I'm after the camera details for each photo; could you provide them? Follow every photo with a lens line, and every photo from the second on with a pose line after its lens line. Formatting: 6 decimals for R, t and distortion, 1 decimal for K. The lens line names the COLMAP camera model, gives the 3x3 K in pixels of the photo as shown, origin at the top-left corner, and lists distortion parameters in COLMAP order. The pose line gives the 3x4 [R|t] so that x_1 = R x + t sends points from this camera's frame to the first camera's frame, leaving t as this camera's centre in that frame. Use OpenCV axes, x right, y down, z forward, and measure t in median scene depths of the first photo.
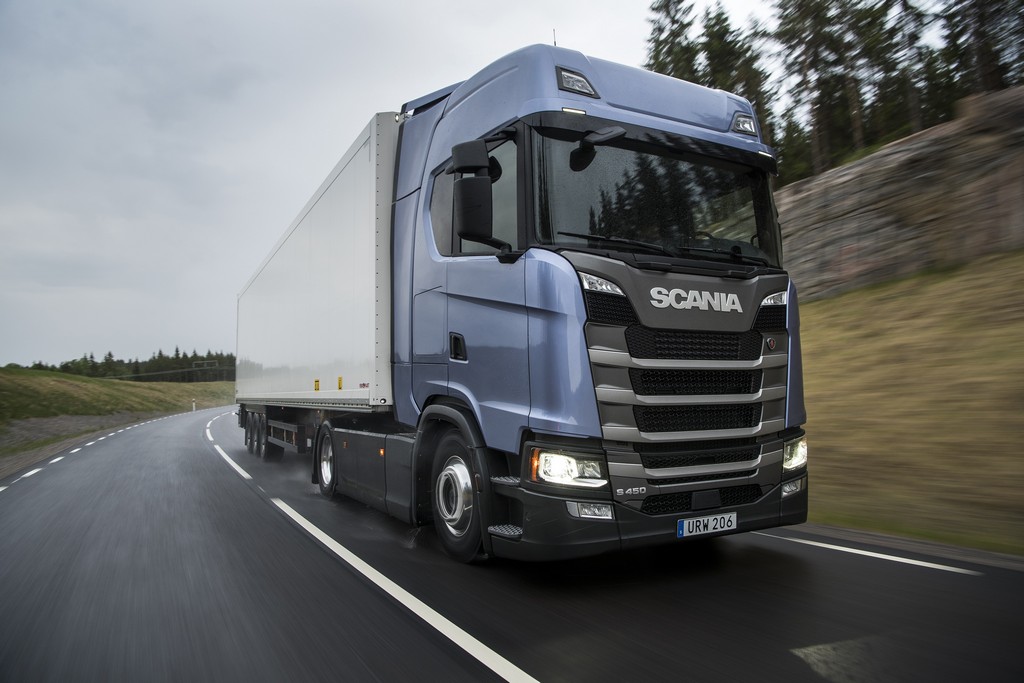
lens RADIAL K [[743.1, 0, 512.0], [0, 743.1, 341.5], [0, 0, 1]] dist [-0.089883, -0.000177]
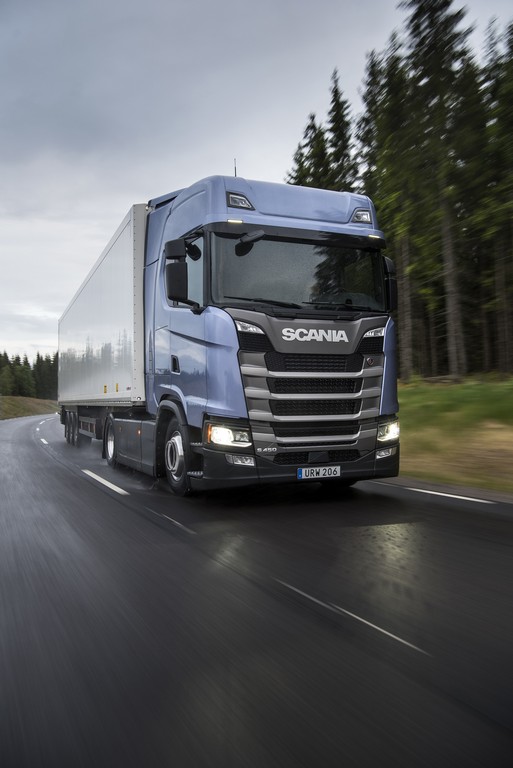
lens RADIAL K [[682.8, 0, 256.5], [0, 682.8, 384.0], [0, 0, 1]] dist [0.002766, 0.000251]
pose [[0.996453, -0.001624, -0.084131, 0.252842], [0.005761, 0.998784, 0.048953, -0.023735], [0.083949, -0.049264, 0.995252, -0.518065]]
